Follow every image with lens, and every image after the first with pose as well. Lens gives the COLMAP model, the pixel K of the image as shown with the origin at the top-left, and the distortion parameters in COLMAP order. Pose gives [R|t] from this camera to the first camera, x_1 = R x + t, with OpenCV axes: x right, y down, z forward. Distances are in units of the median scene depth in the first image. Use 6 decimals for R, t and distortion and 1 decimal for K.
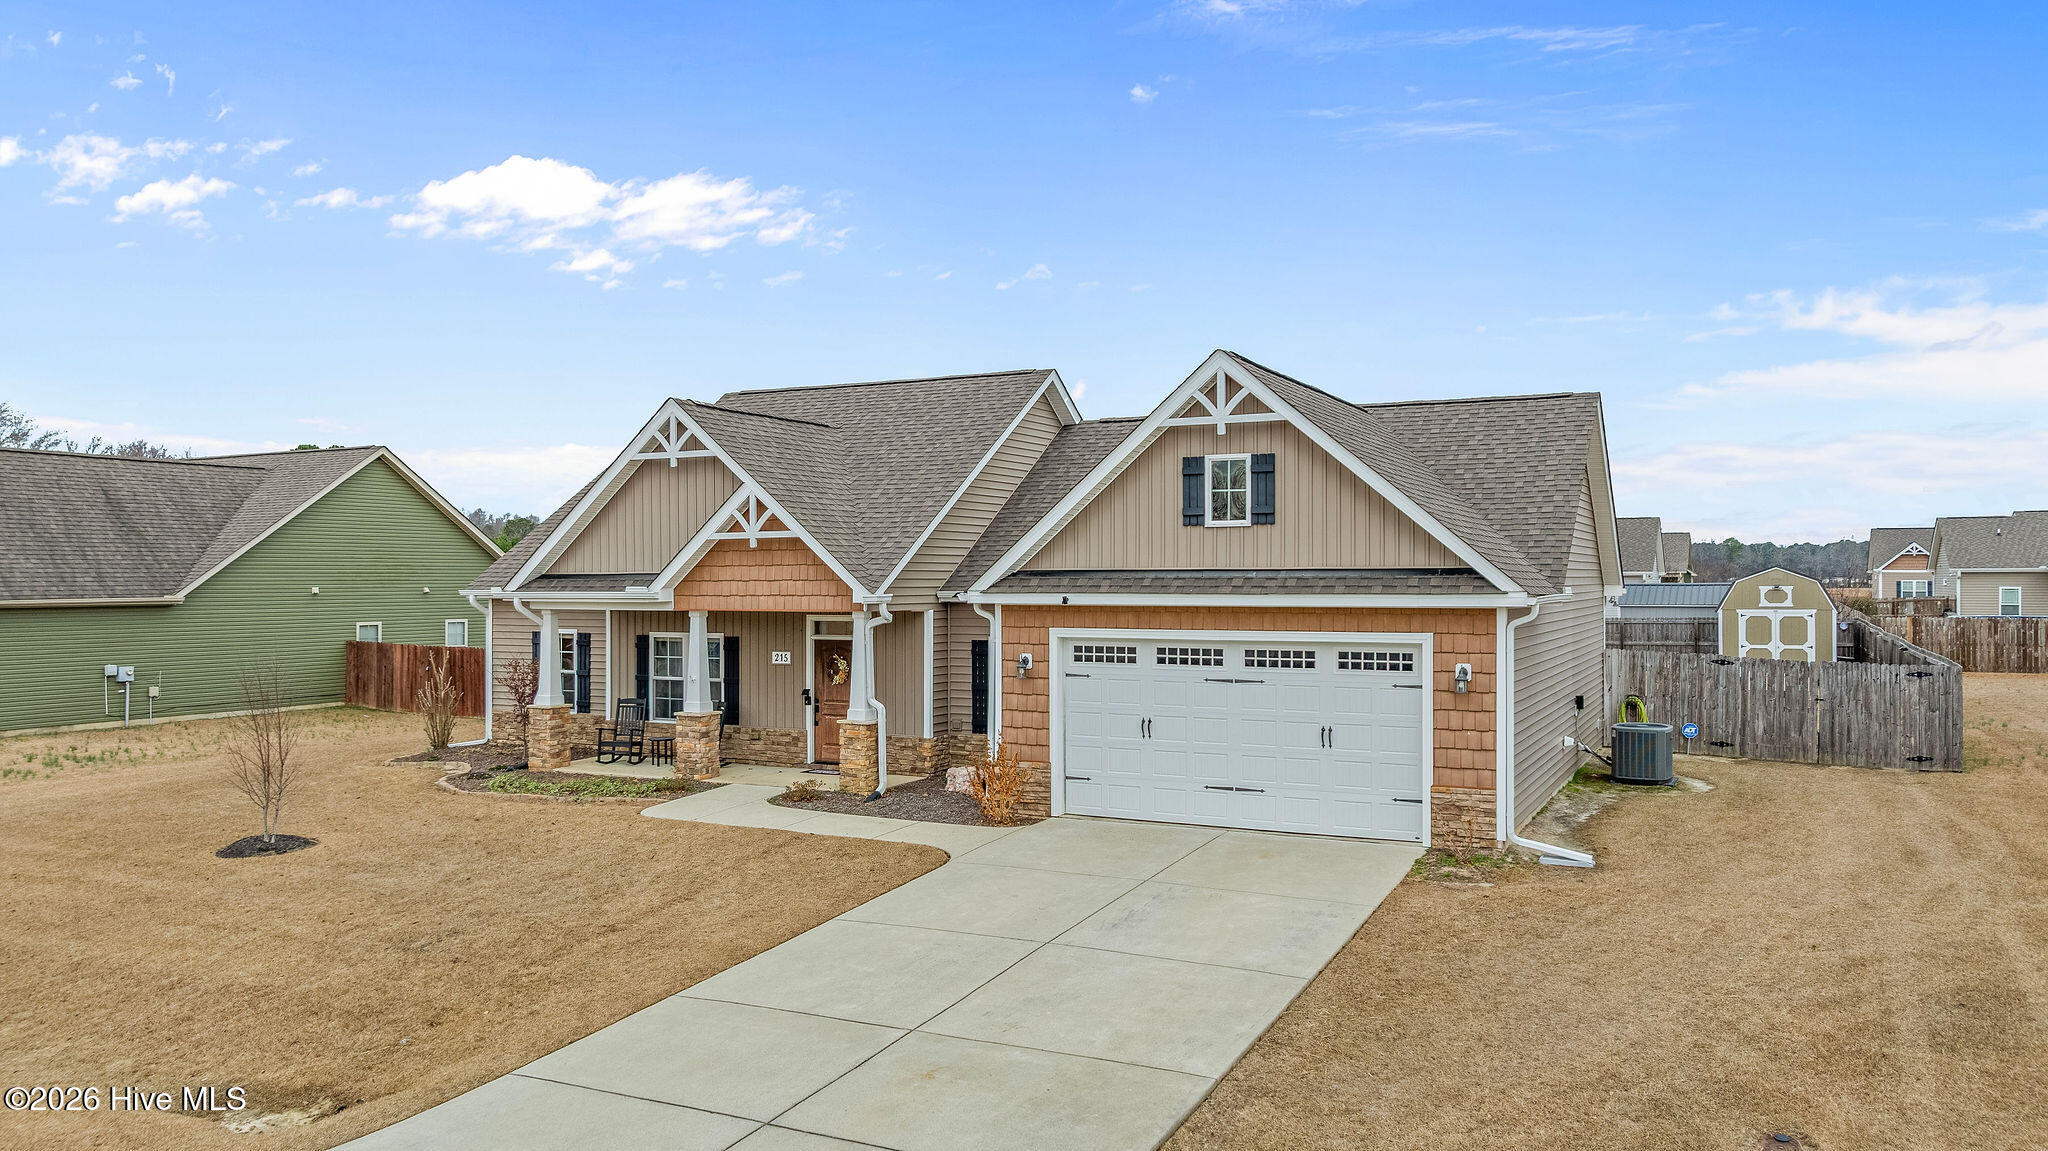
lens RADIAL K [[1469.6, 0, 1023.5], [0, 1469.6, 561.1], [0, 0, 1]] dist [-0.018556, 0.005499]
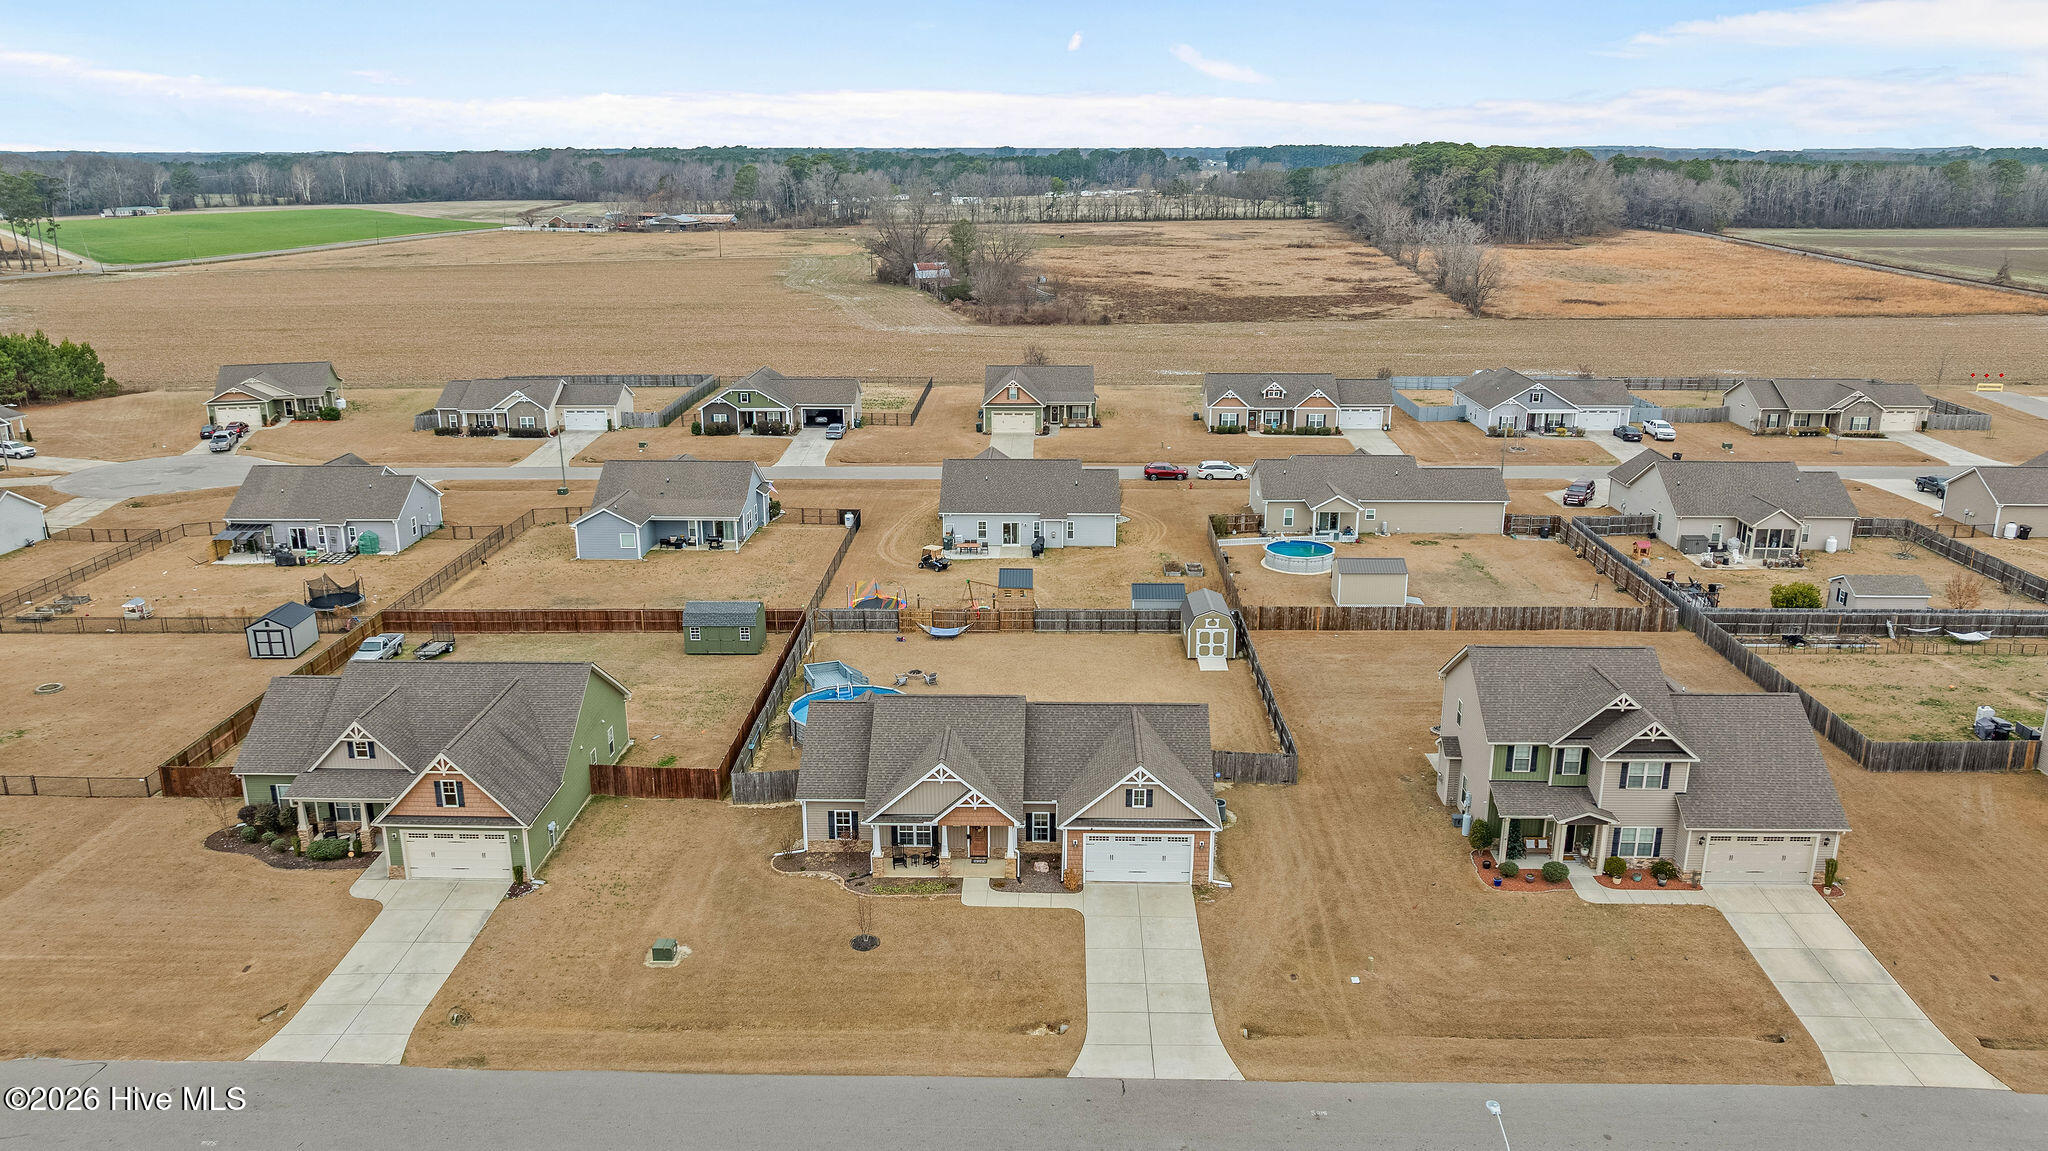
lens RADIAL K [[1459.4, 0, 1024.0], [0, 1459.4, 575.5], [0, 0, 1]] dist [-0.011194, -0.006908]
pose [[0.902483, -0.122129, 0.413048, -1.418926], [-0.005117, 0.955852, 0.293804, -1.506671], [-0.430695, -0.267266, 0.862015, -1.681631]]
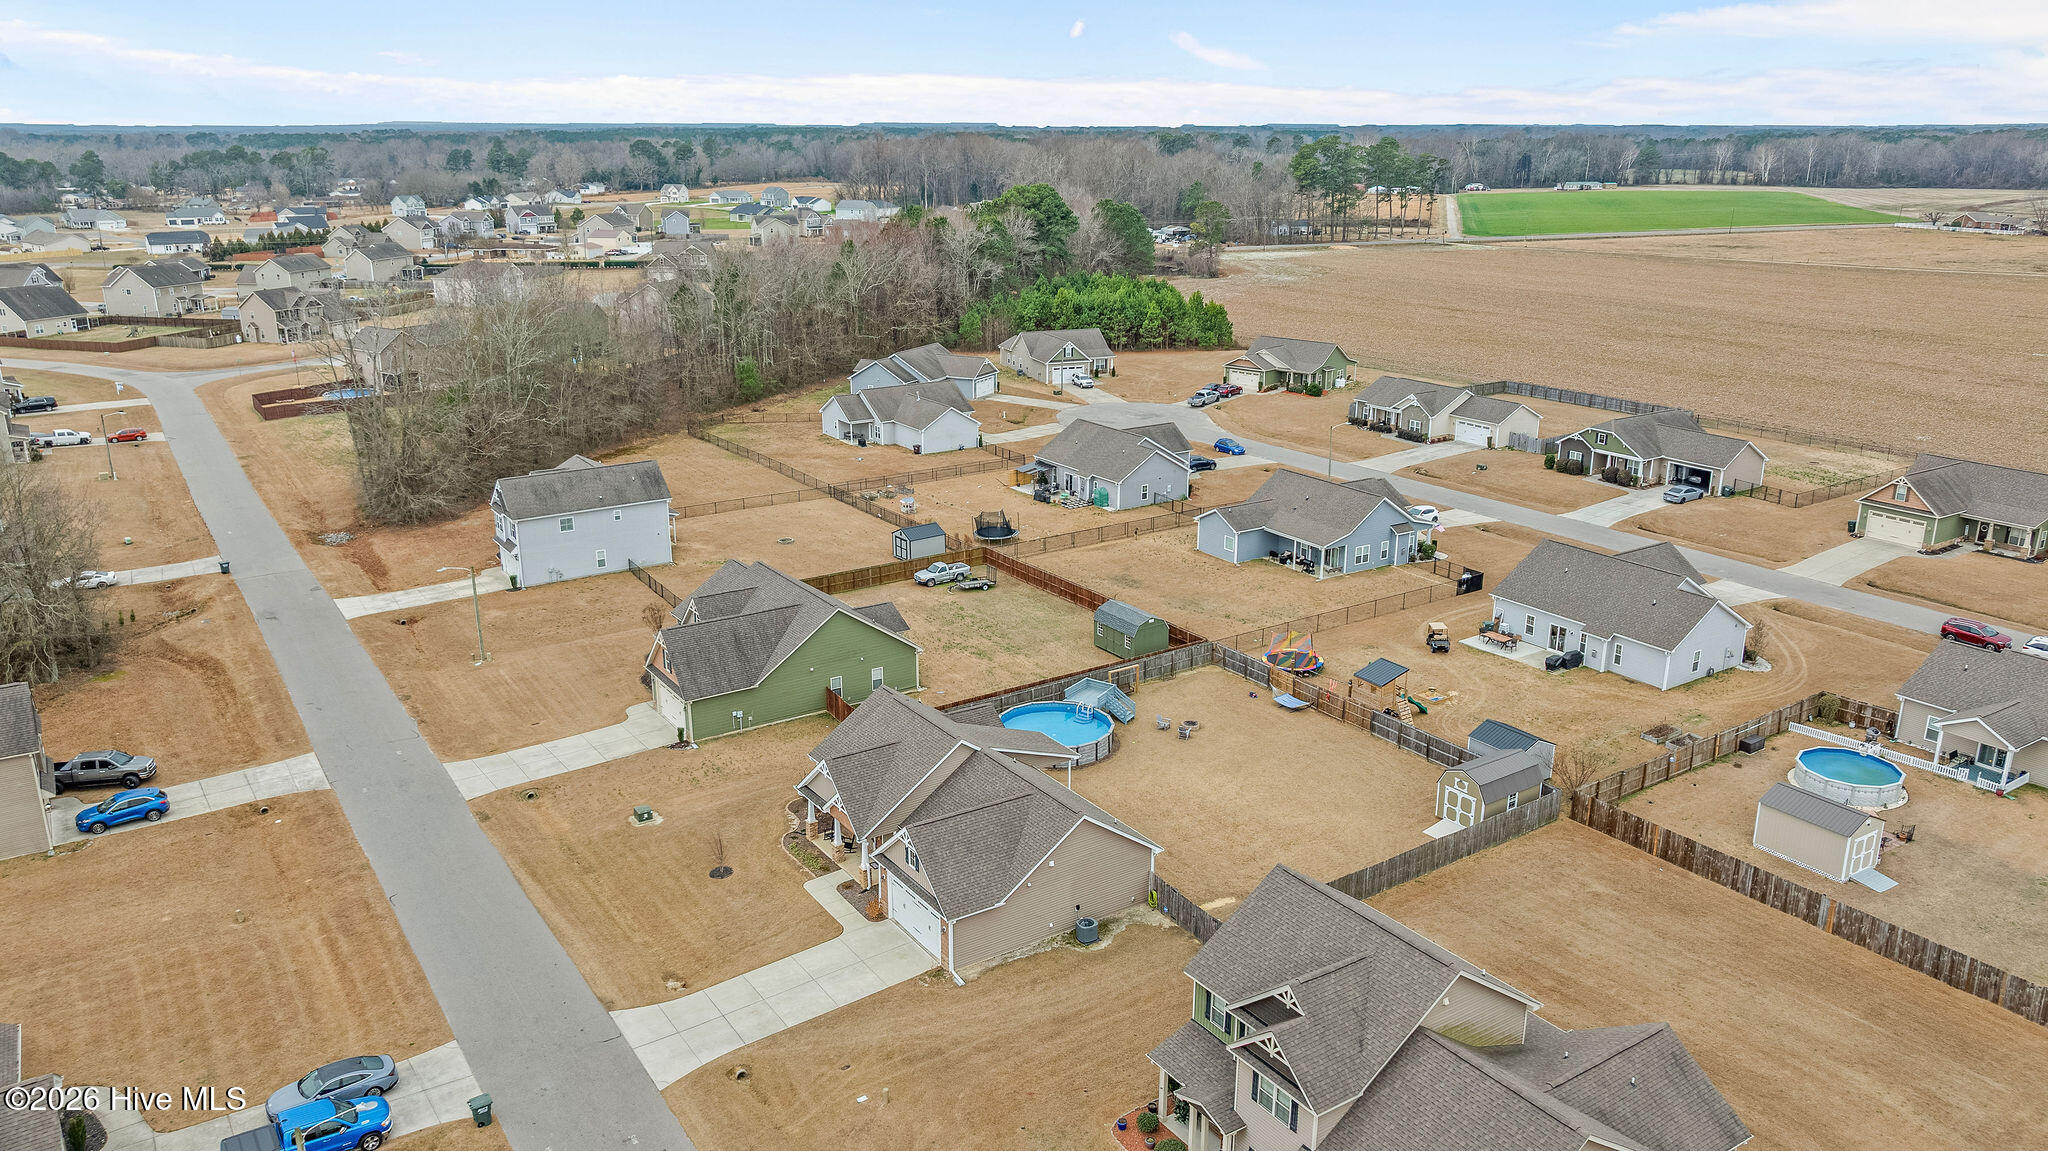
lens RADIAL K [[1485.1, 0, 1024.0], [0, 1485.1, 575.5], [0, 0, 1]] dist [-0.011387, -0.001048]
pose [[0.868881, 0.146897, -0.472723, 1.892656], [0.005594, 0.951981, 0.306106, -1.728536], [0.494989, -0.268614, 0.826337, -1.610805]]
